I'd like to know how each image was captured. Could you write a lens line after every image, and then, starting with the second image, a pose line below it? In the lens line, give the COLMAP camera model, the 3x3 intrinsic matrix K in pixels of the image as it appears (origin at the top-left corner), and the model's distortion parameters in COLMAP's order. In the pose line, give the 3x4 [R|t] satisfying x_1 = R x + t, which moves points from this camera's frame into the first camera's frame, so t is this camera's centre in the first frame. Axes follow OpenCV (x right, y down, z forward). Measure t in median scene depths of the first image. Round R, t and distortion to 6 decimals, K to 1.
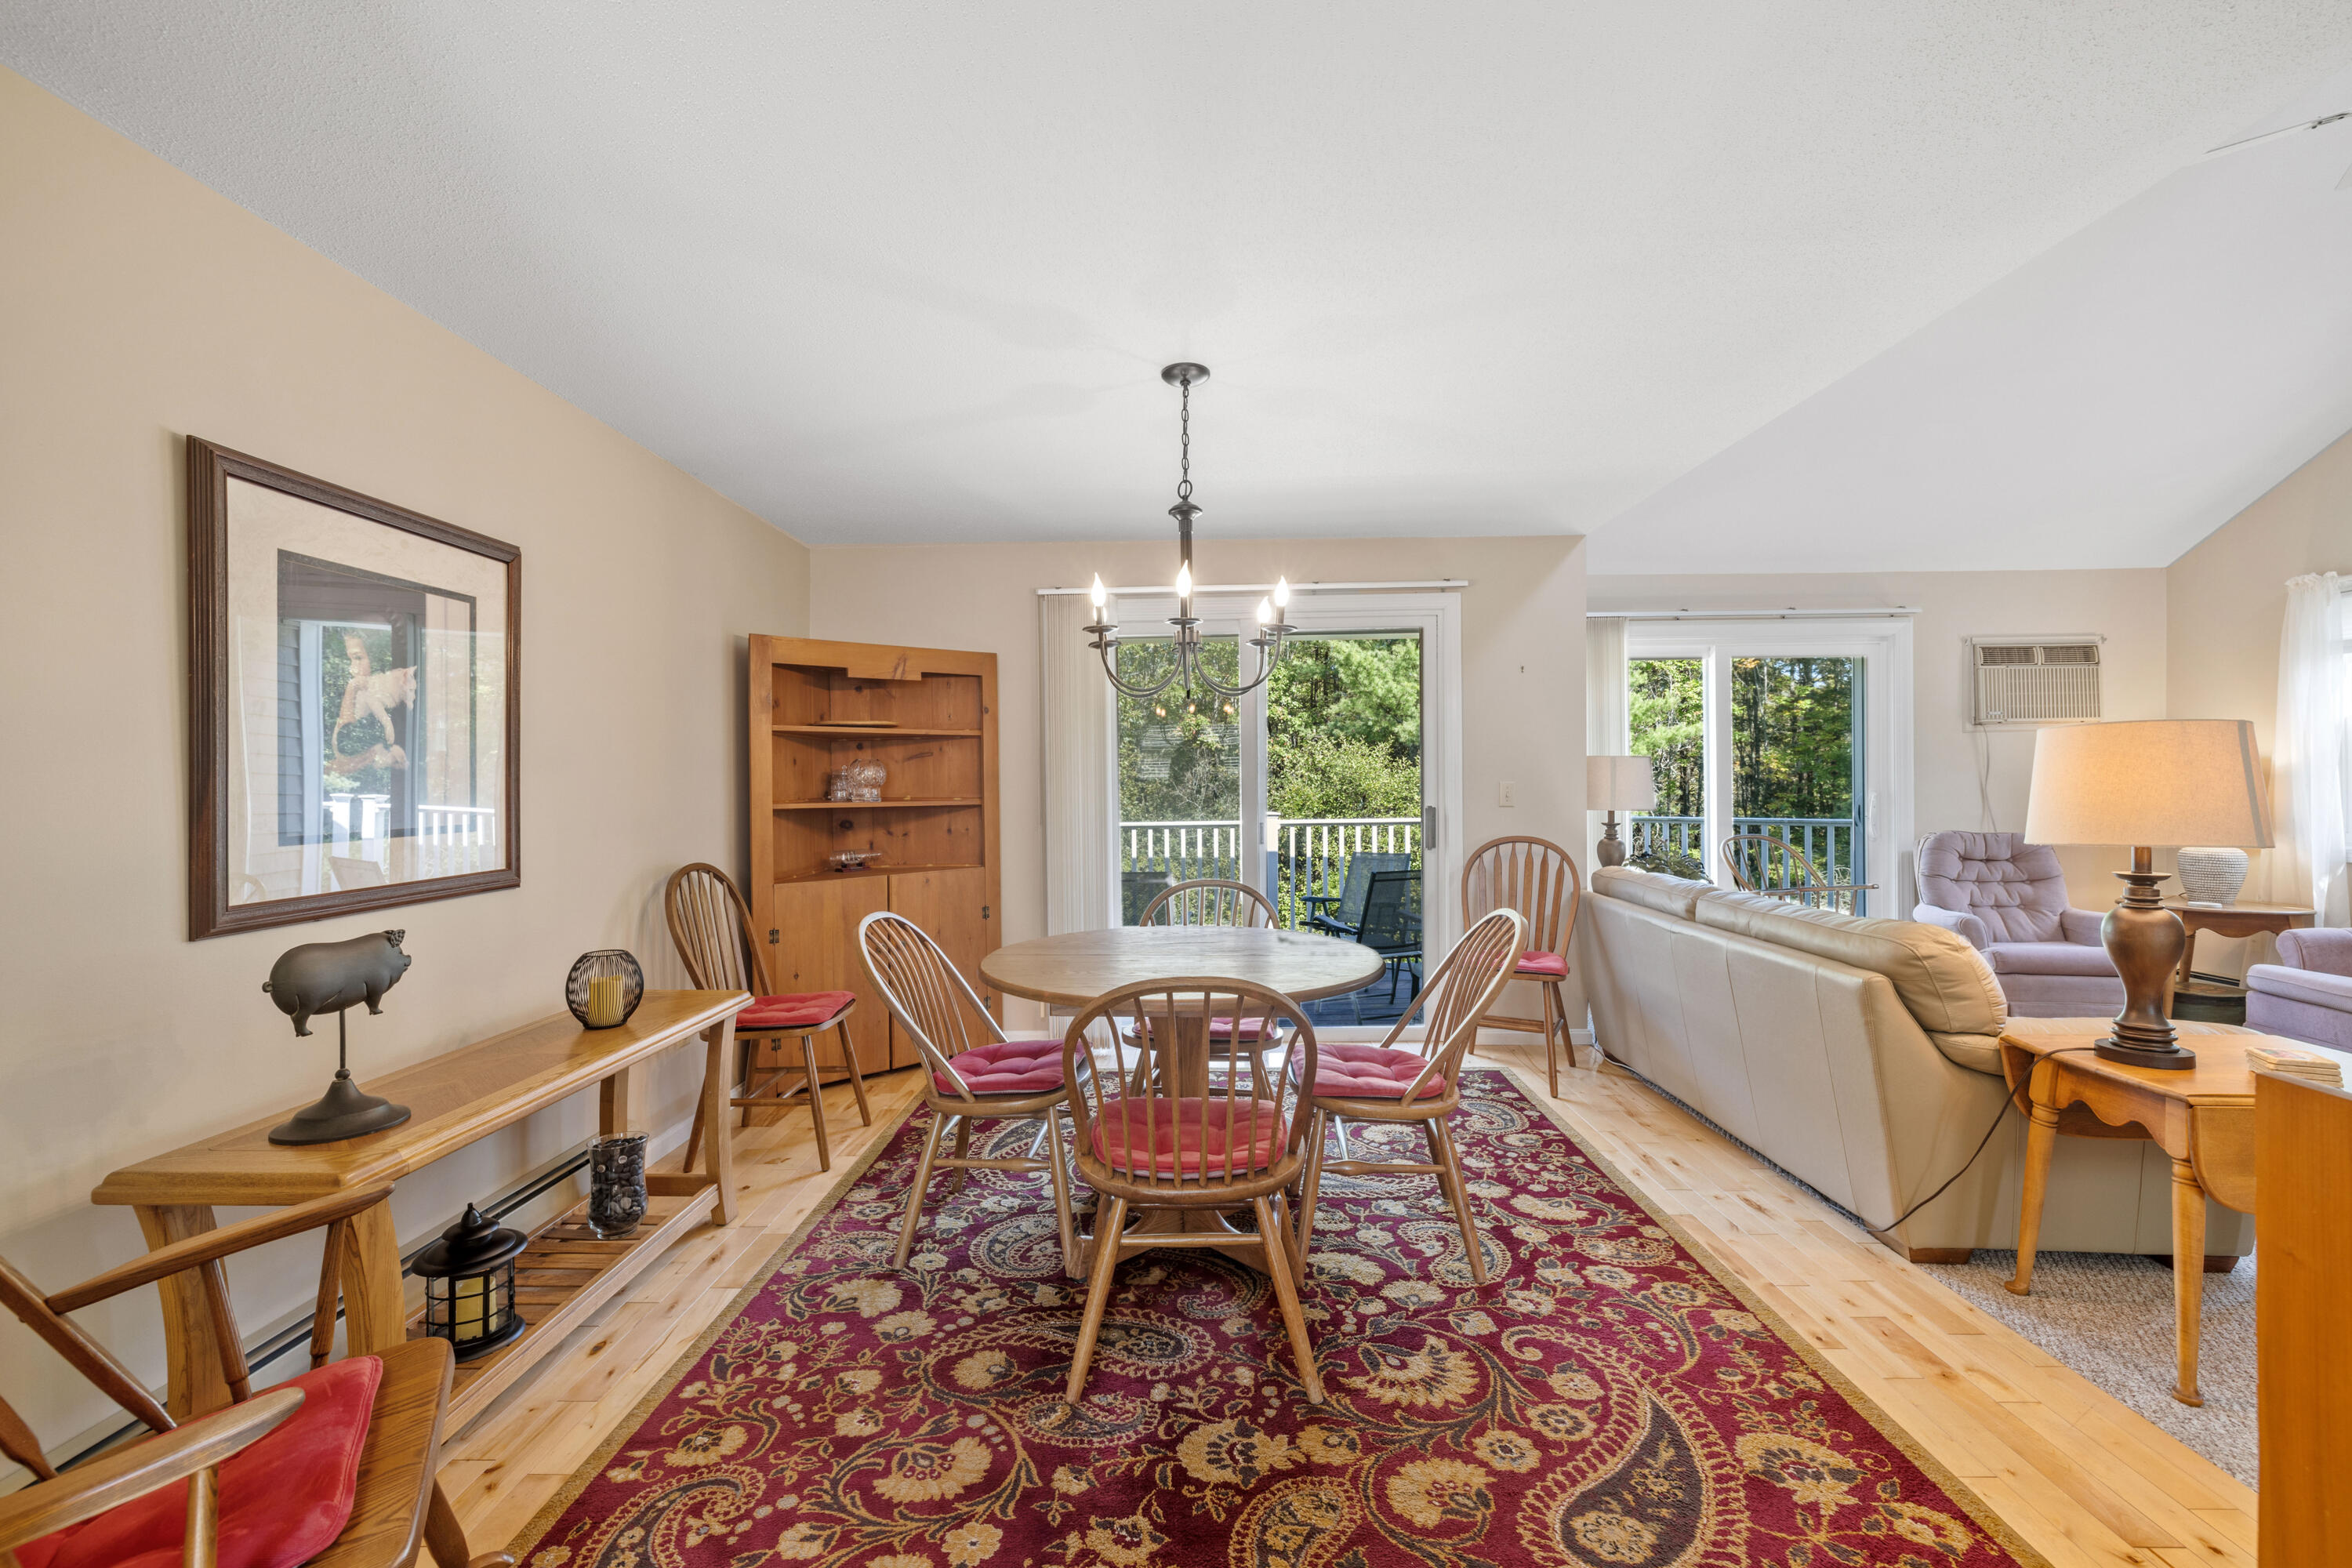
lens RADIAL K [[981.0, 0, 1181.5], [0, 981.0, 790.5], [0, 0, 1]] dist [-0.002306, 0.000406]
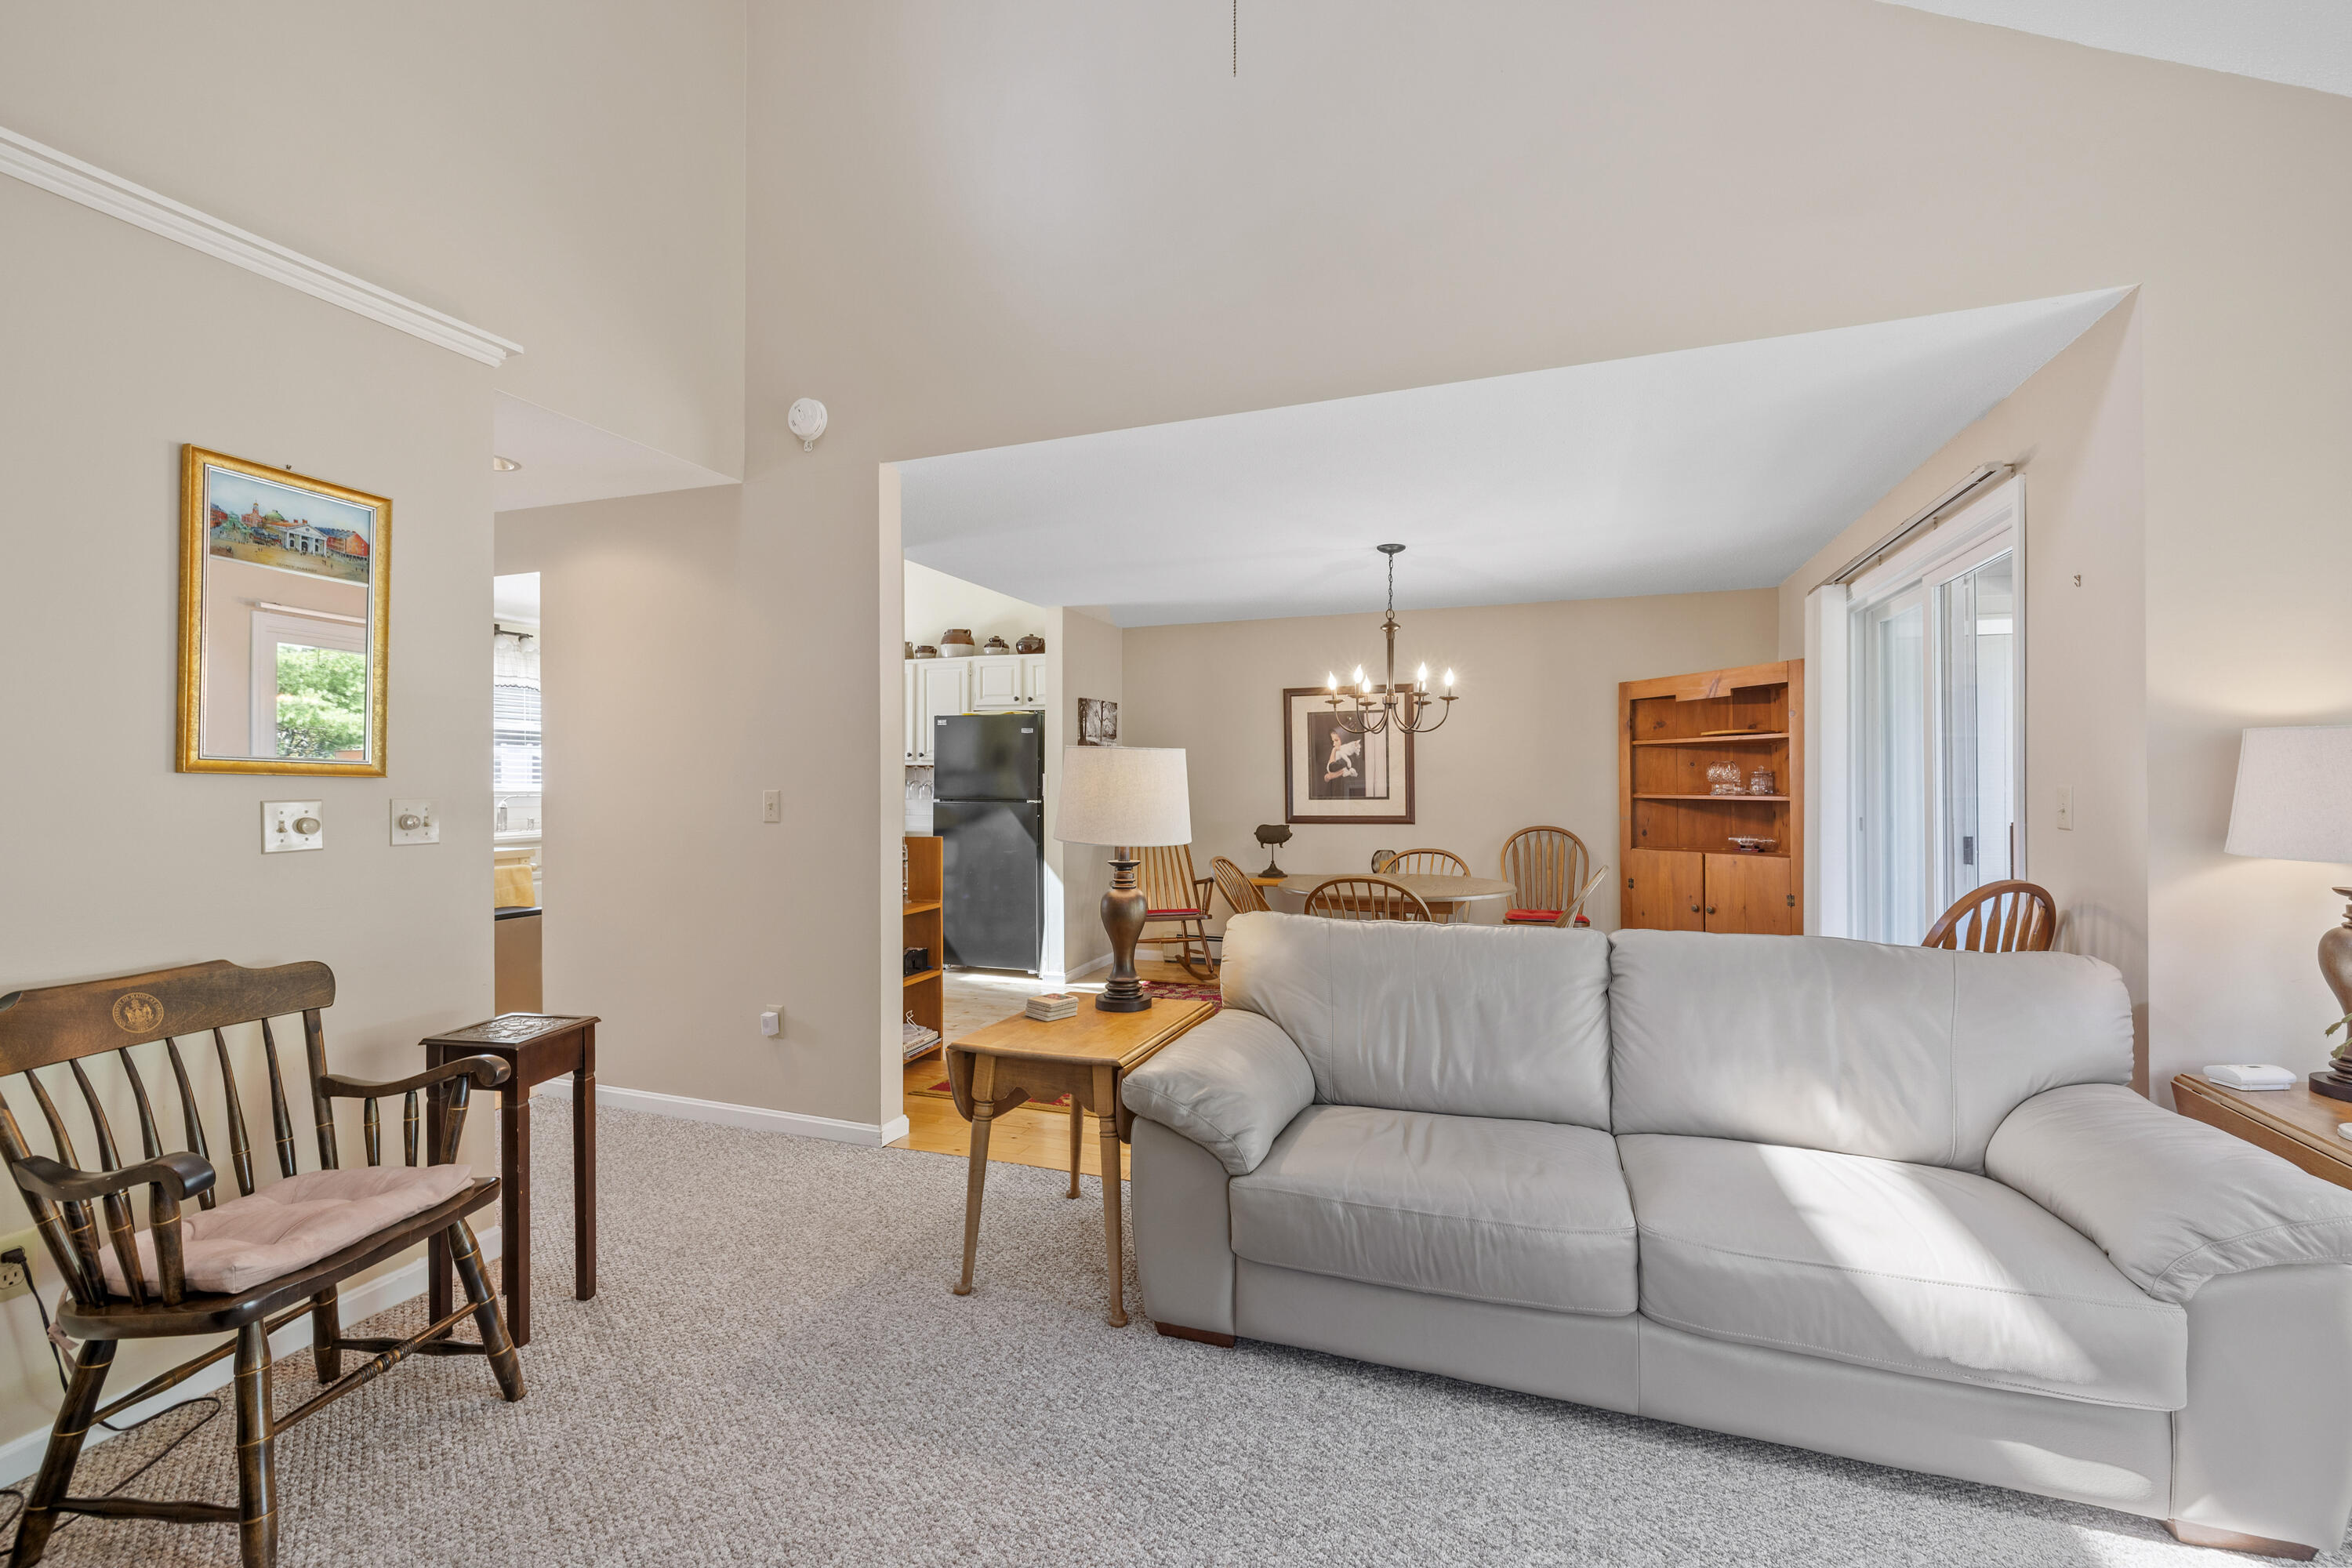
lens RADIAL K [[981.0, 0, 1179.1], [0, 981.0, 782.5], [0, 0, 1]] dist [-0.002306, 0.000406]
pose [[-0.321514, 0.008813, -0.946864, 1.887928], [-0.001430, 0.999951, 0.009792, -0.027246], [0.946904, 0.004502, -0.321485, 1.284303]]
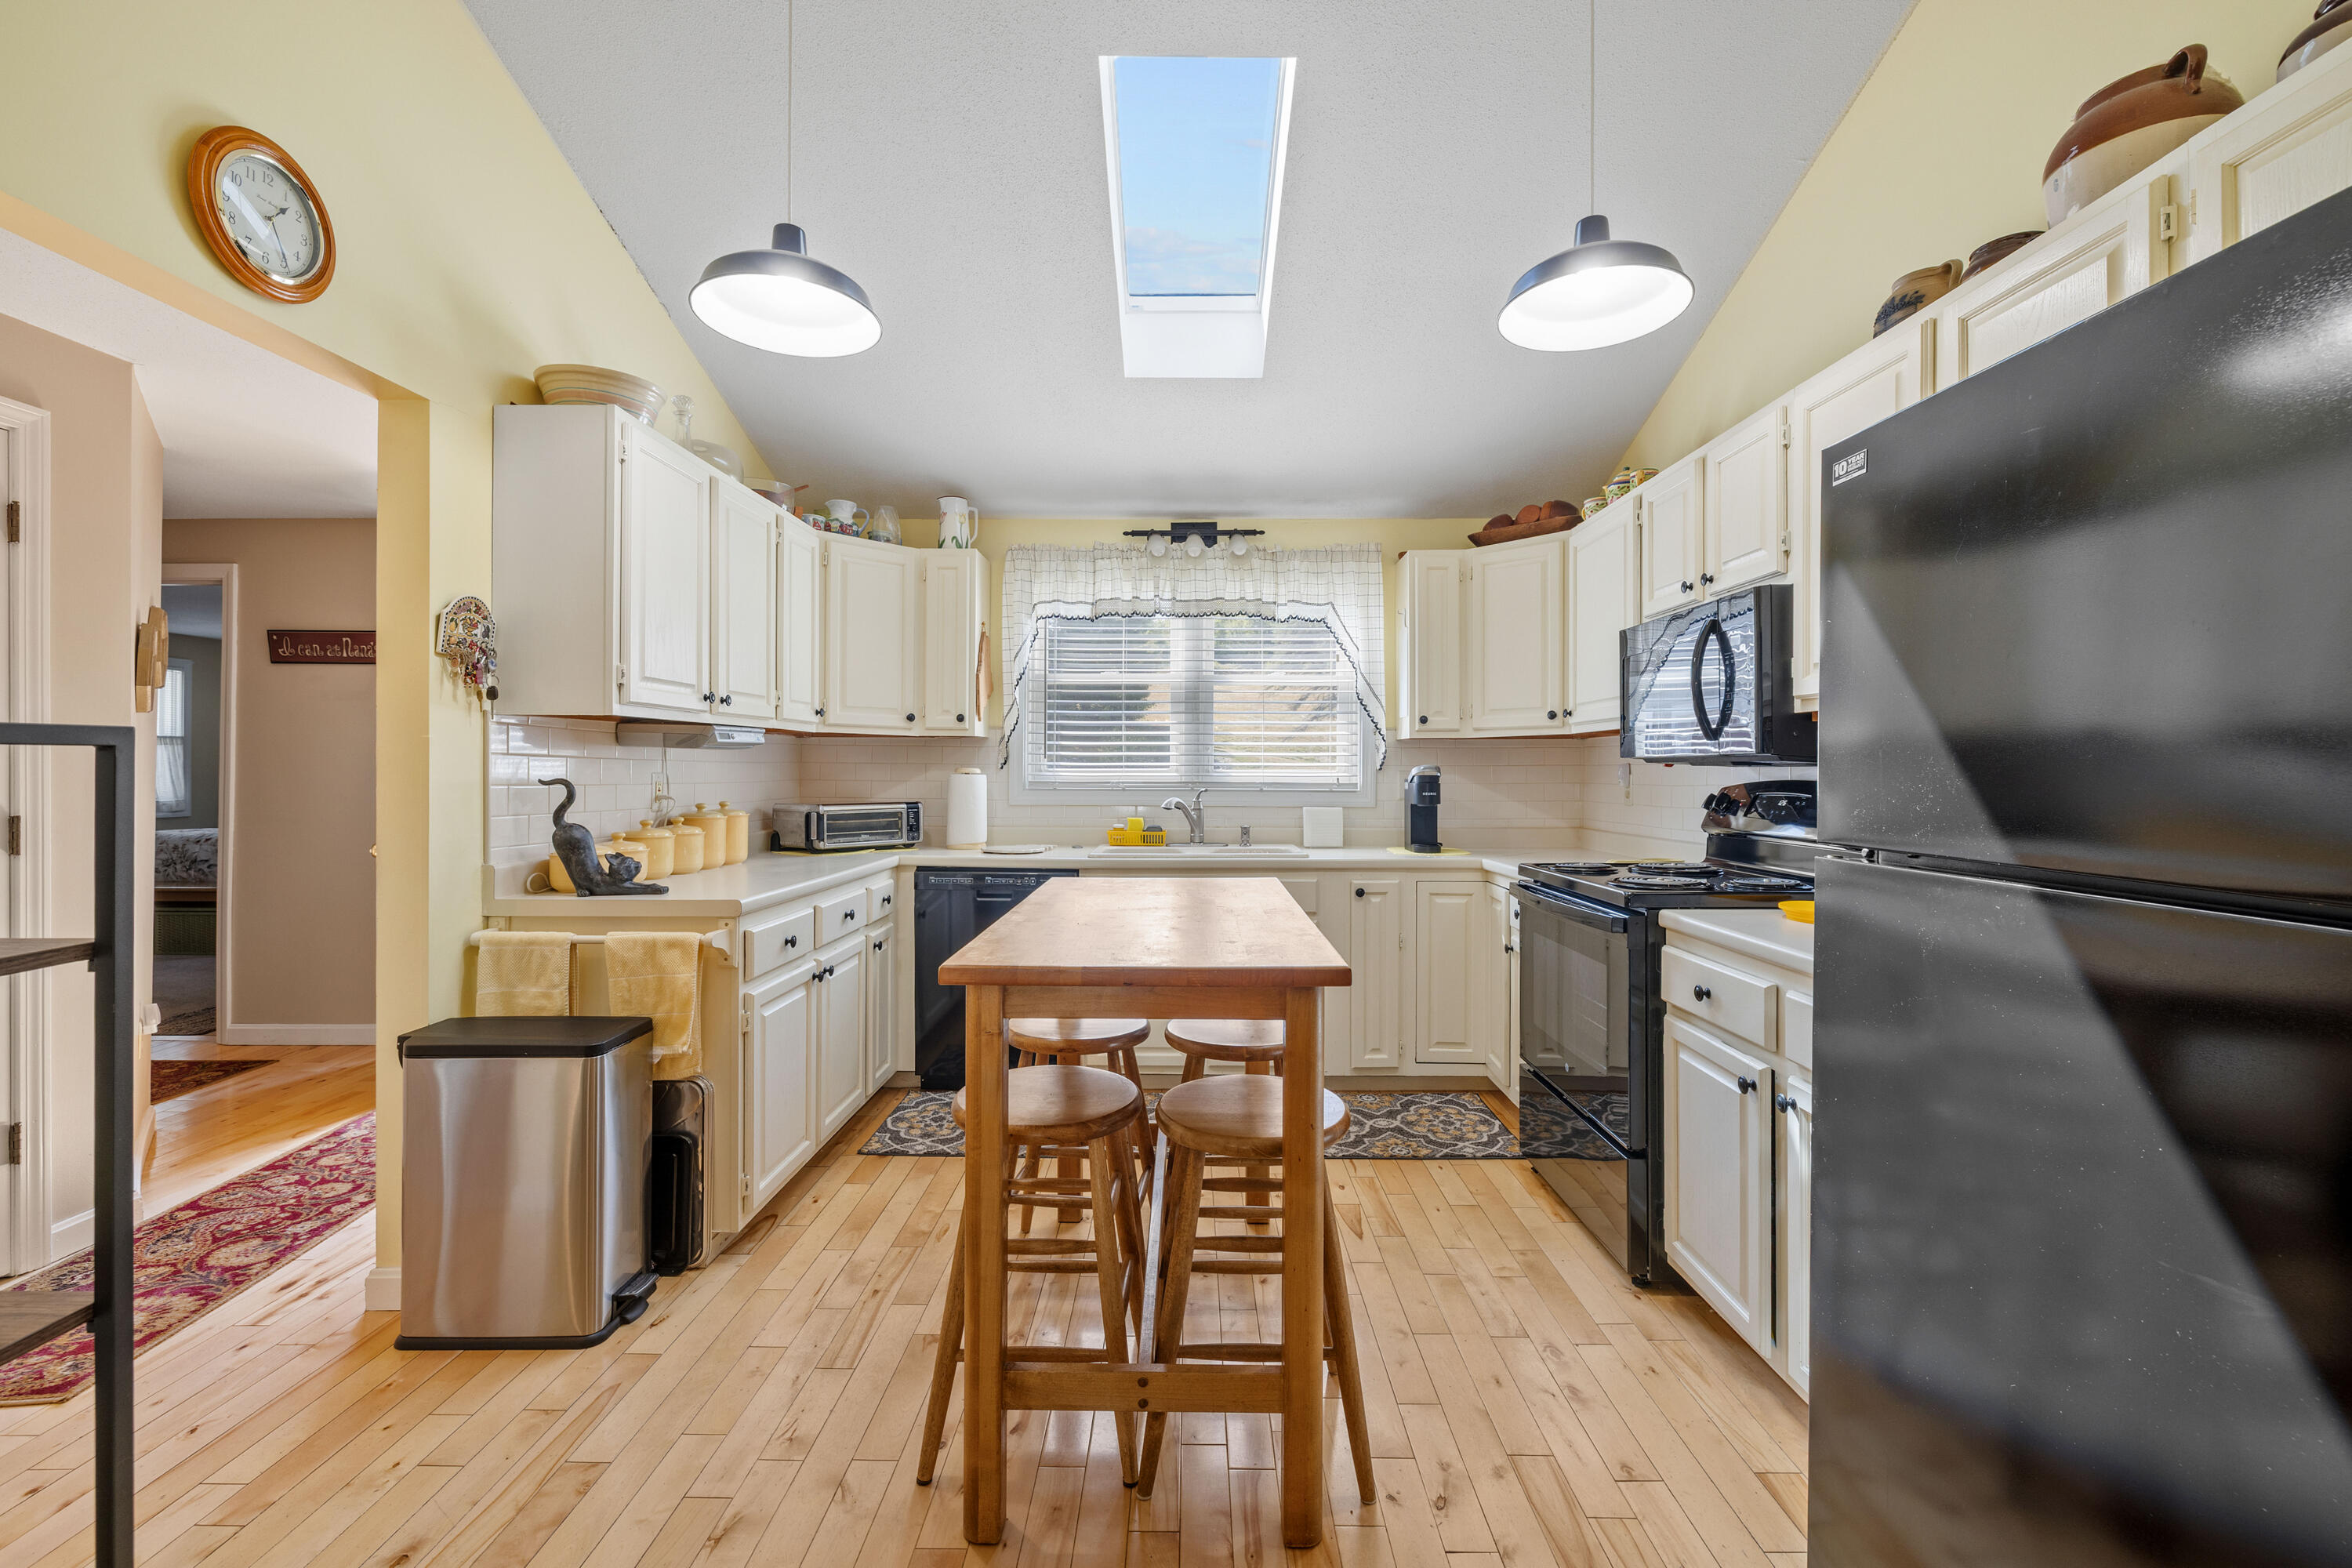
lens RADIAL K [[981.0, 0, 1179.2], [0, 981.0, 767.4], [0, 0, 1]] dist [-0.002306, 0.000406]
pose [[-0.999980, 0.005477, -0.003009, -0.017638], [0.005467, 0.999980, 0.003112, -0.004033], [0.003026, 0.003096, -0.999991, 0.372167]]
